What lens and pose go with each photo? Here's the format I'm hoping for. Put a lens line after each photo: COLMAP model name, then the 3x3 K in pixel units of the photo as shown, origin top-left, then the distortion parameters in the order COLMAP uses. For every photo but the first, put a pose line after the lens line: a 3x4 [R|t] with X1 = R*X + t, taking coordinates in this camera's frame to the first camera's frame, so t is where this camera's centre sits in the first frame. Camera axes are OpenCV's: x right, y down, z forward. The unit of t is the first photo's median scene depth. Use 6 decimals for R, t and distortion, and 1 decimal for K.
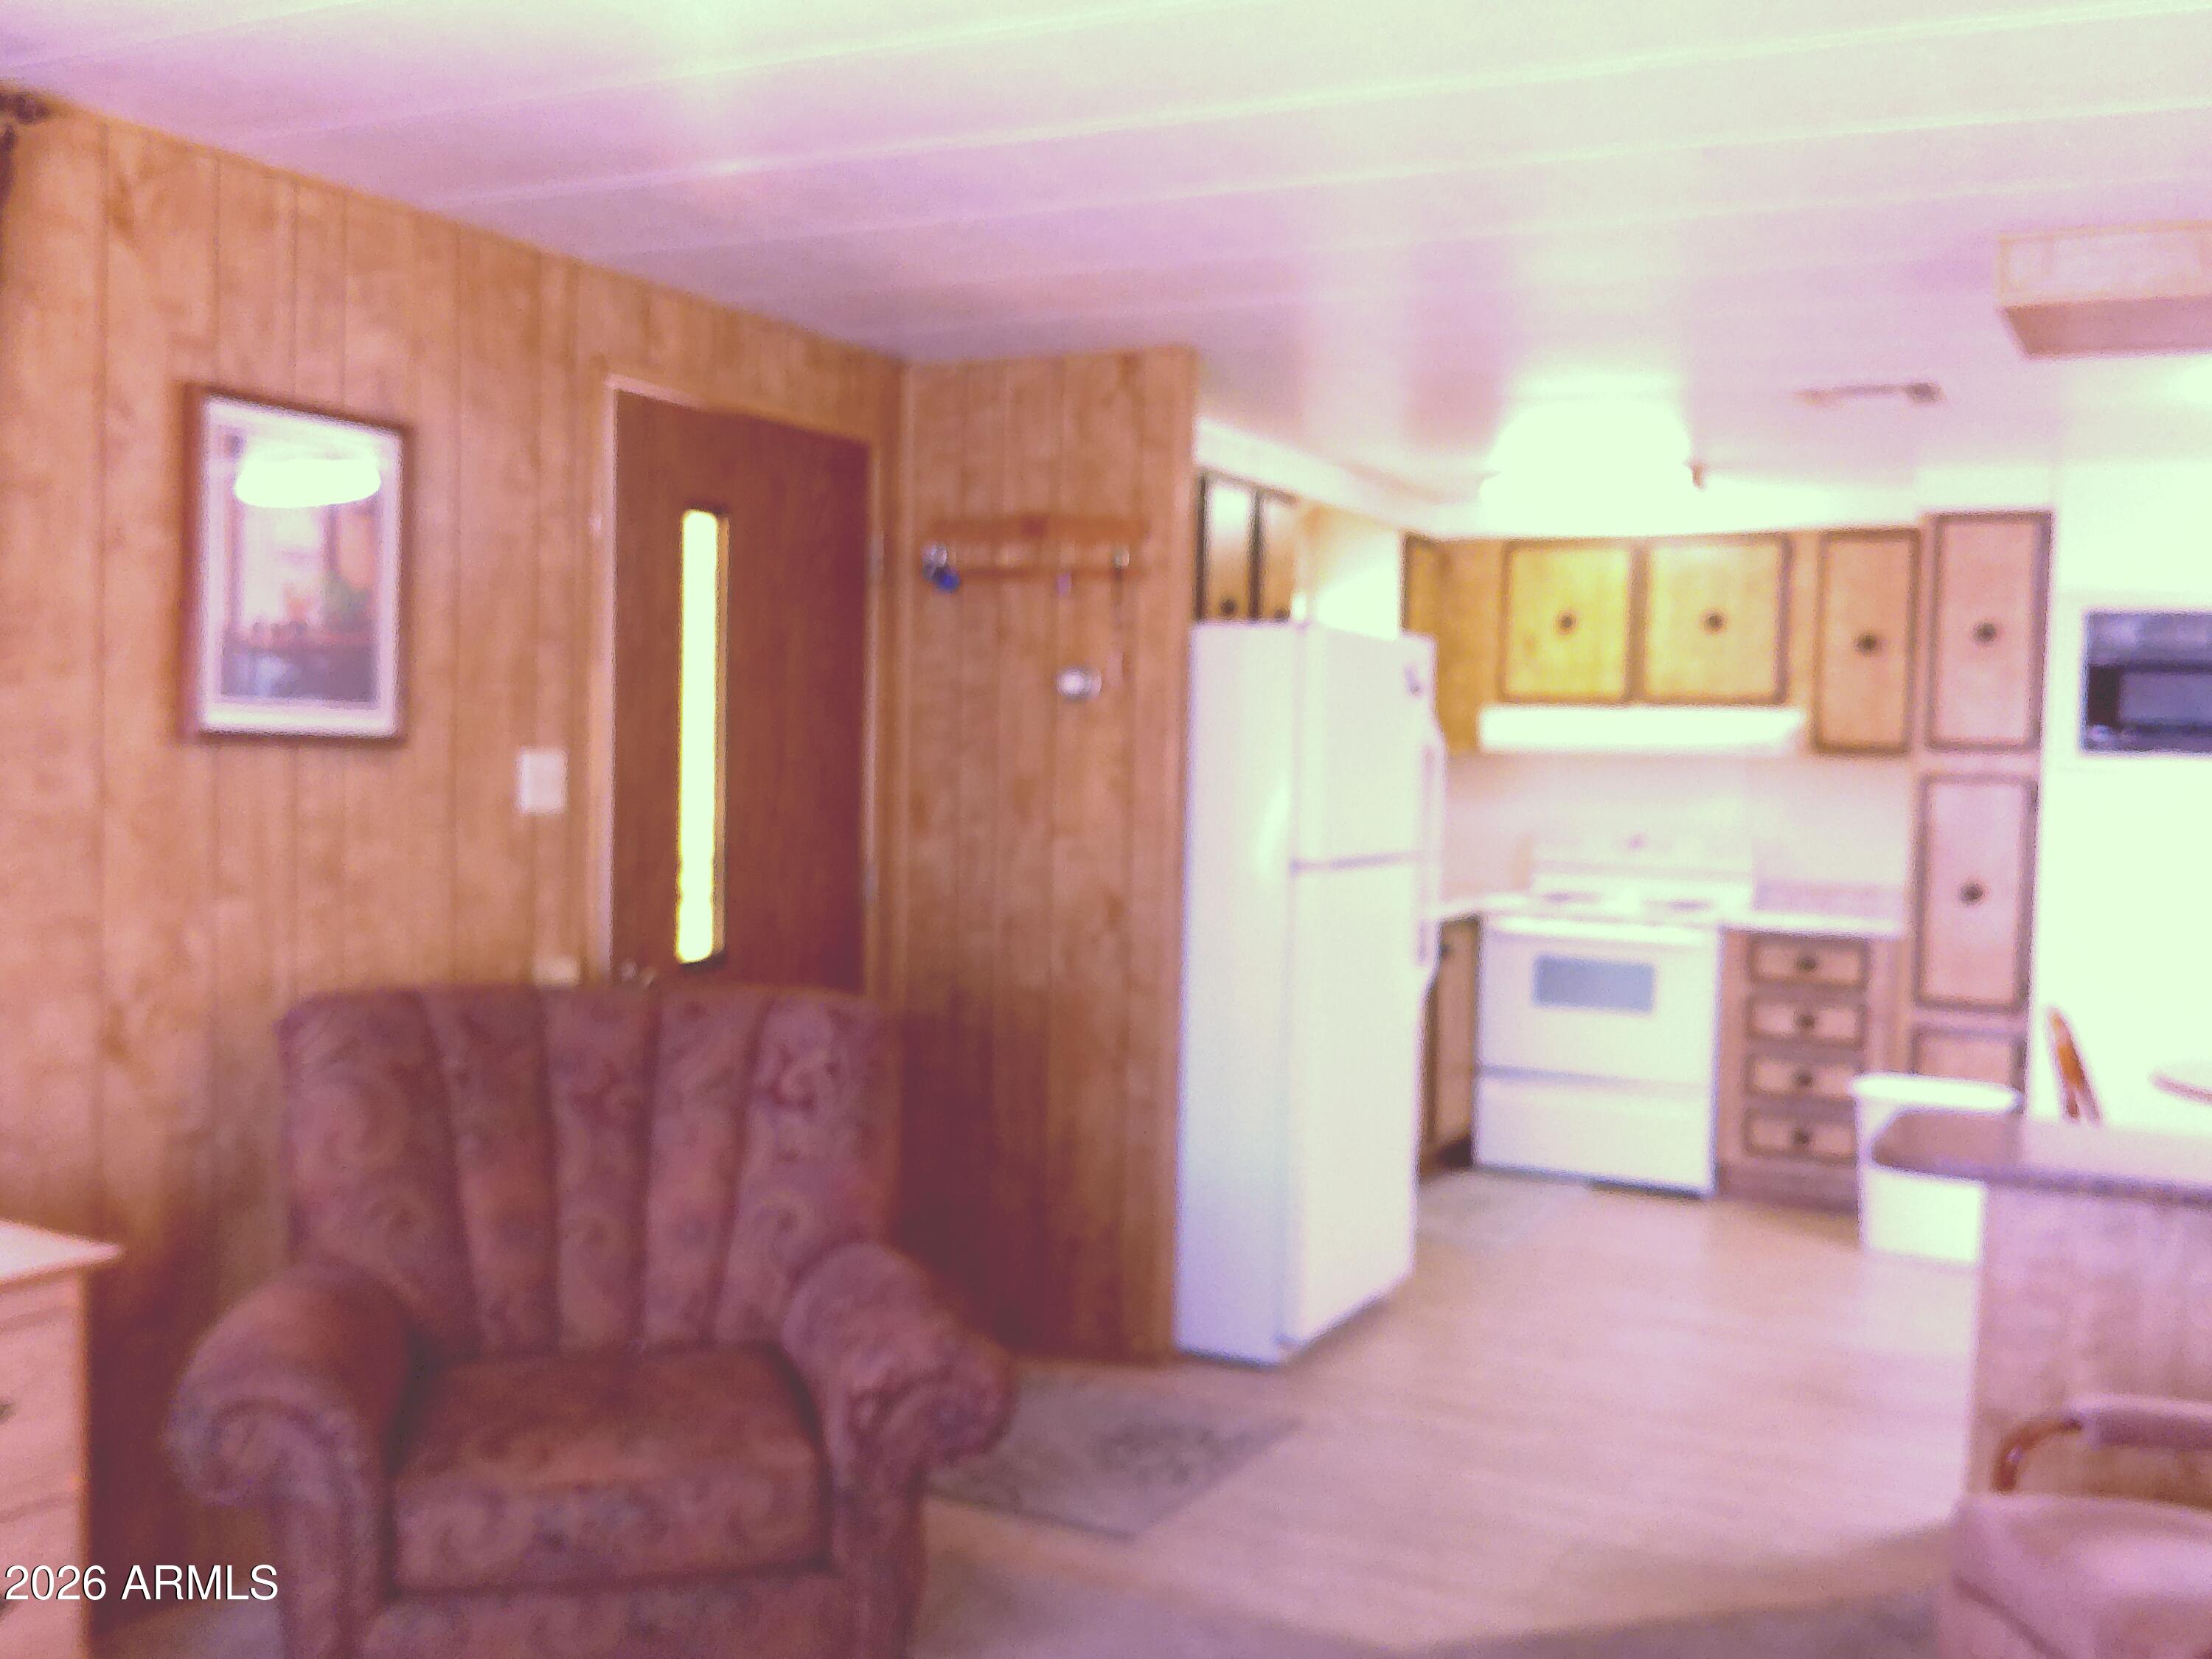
lens RADIAL K [[2074.6, 0, 1107.5], [0, 2074.6, 848.1], [0, 0, 1]] dist [0.124170, -0.300525]
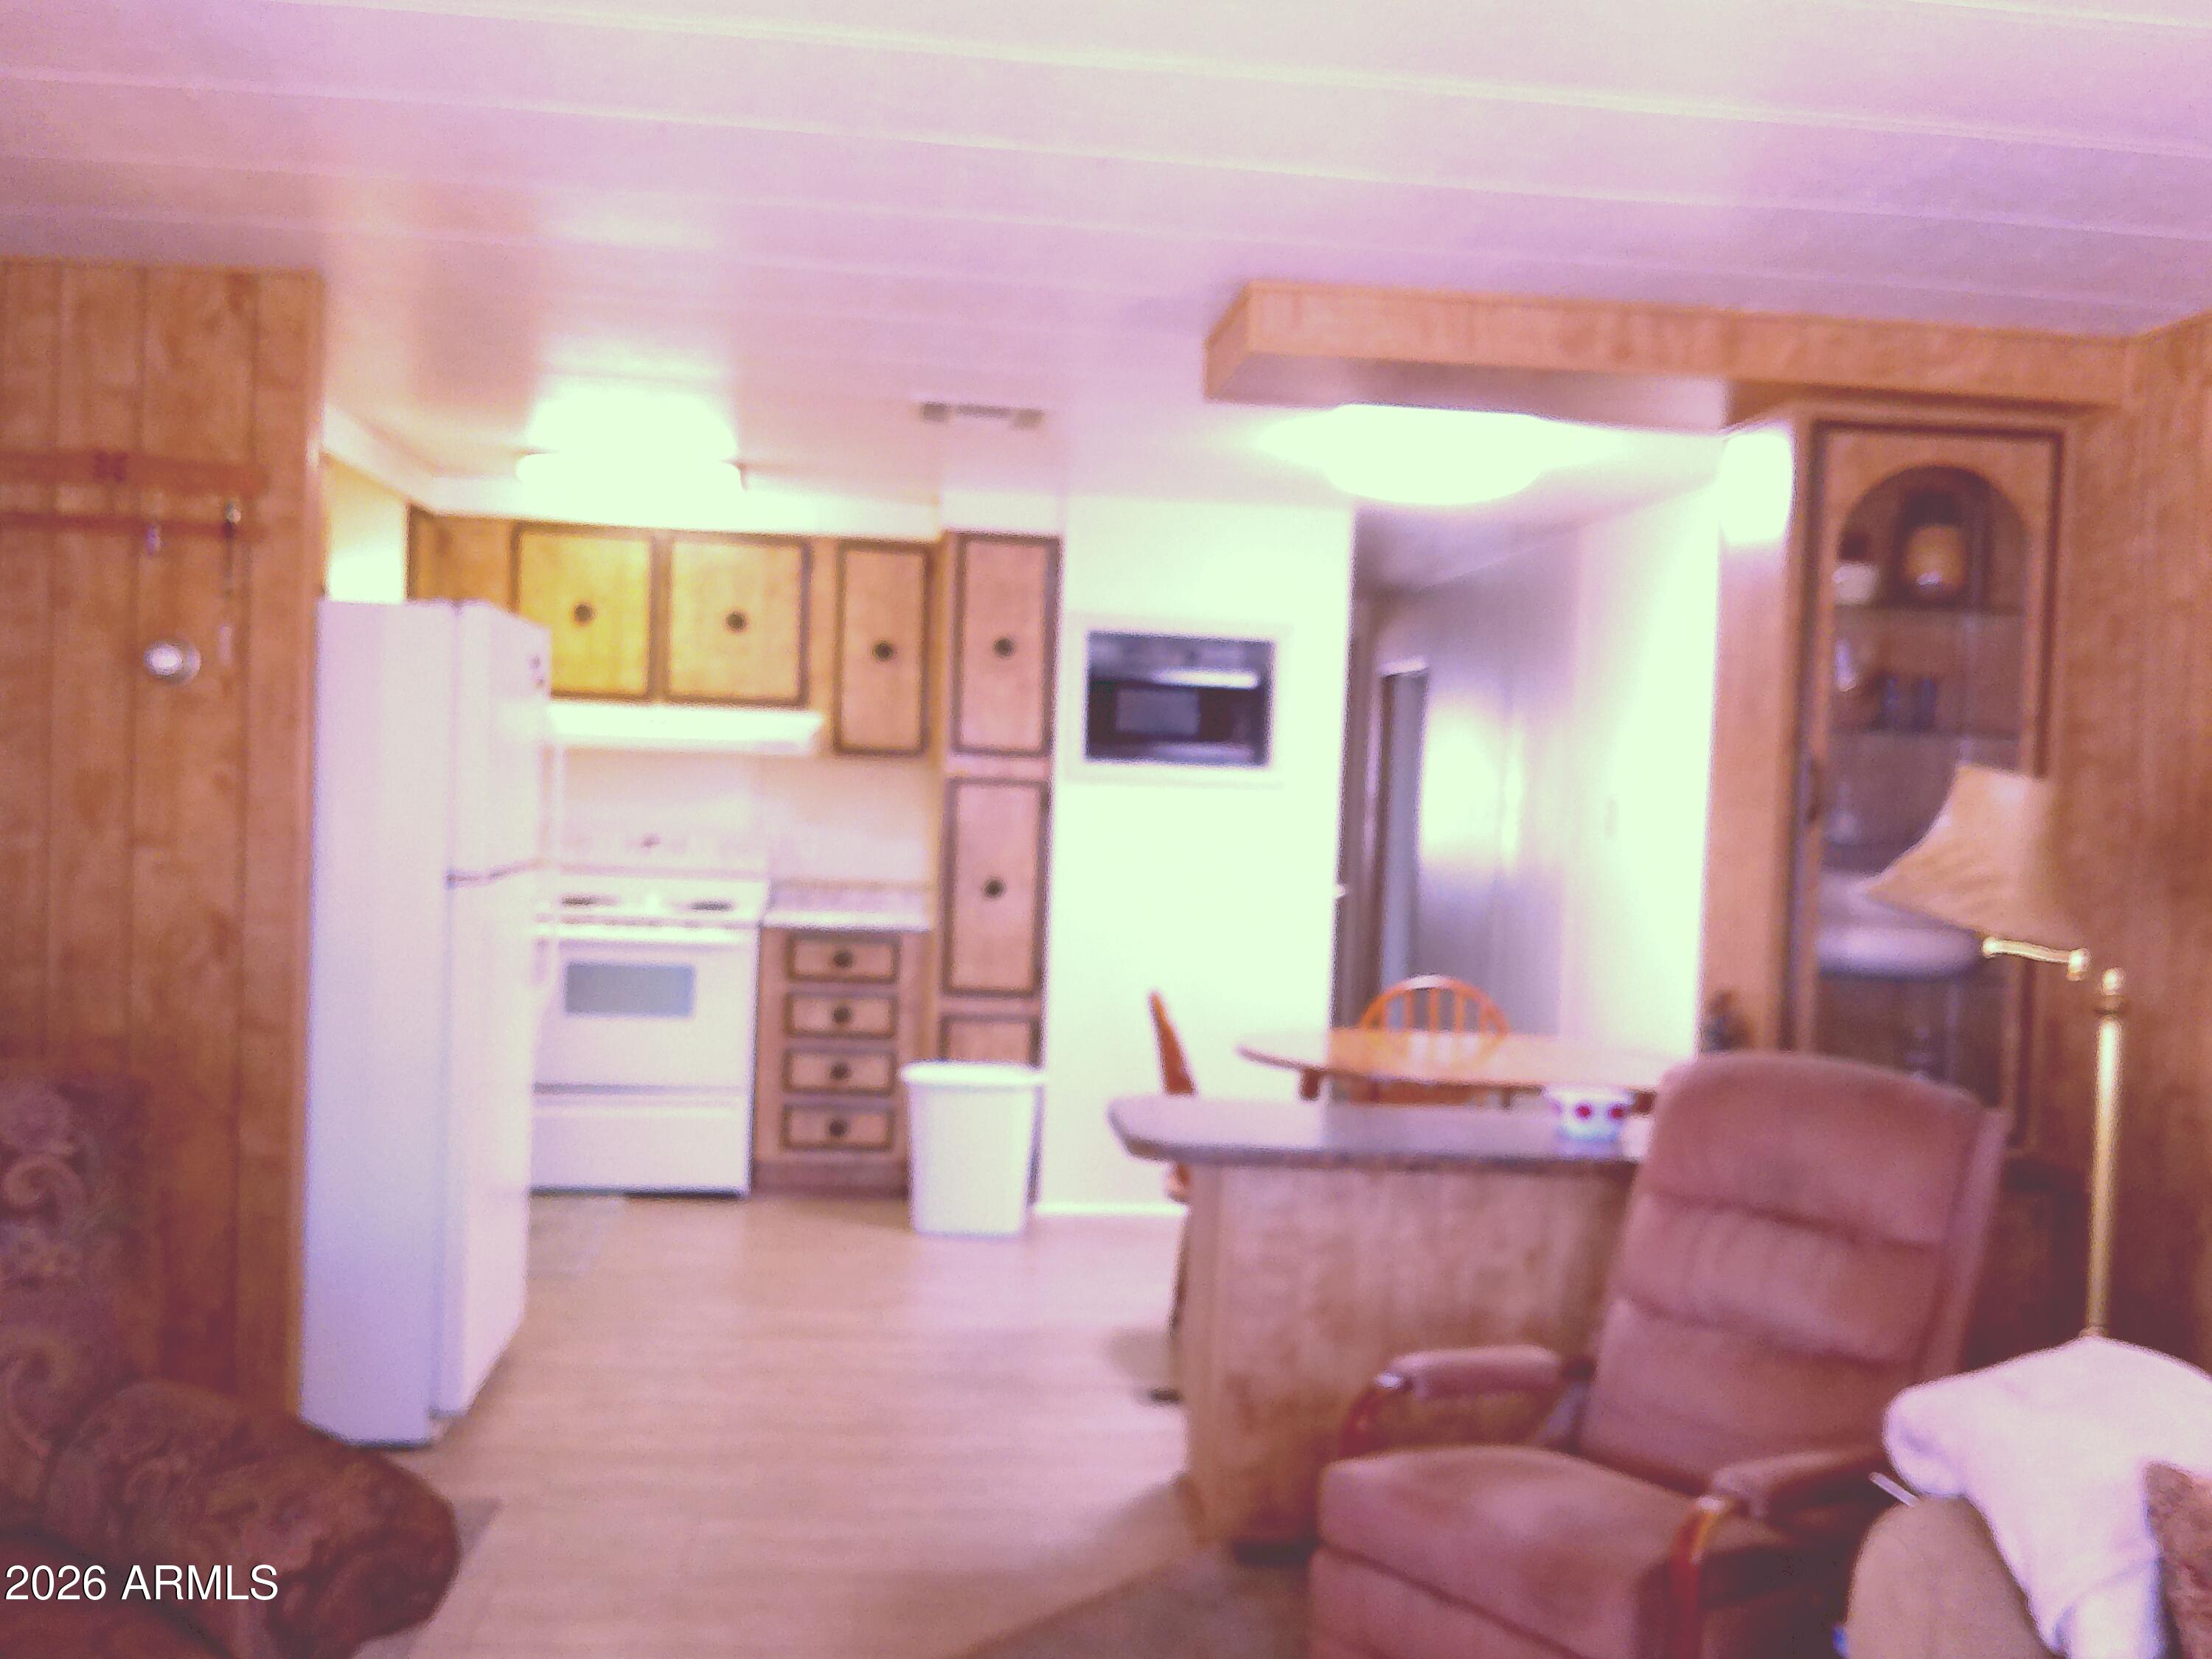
lens RADIAL K [[2074.6, 0, 1107.5], [0, 2074.6, 848.1], [0, 0, 1]] dist [0.124170, -0.300525]
pose [[0.839550, -0.010628, 0.543179, -0.117310], [0.007822, 0.999941, 0.007475, -0.006361], [-0.543227, -0.002027, 0.839584, 0.073927]]
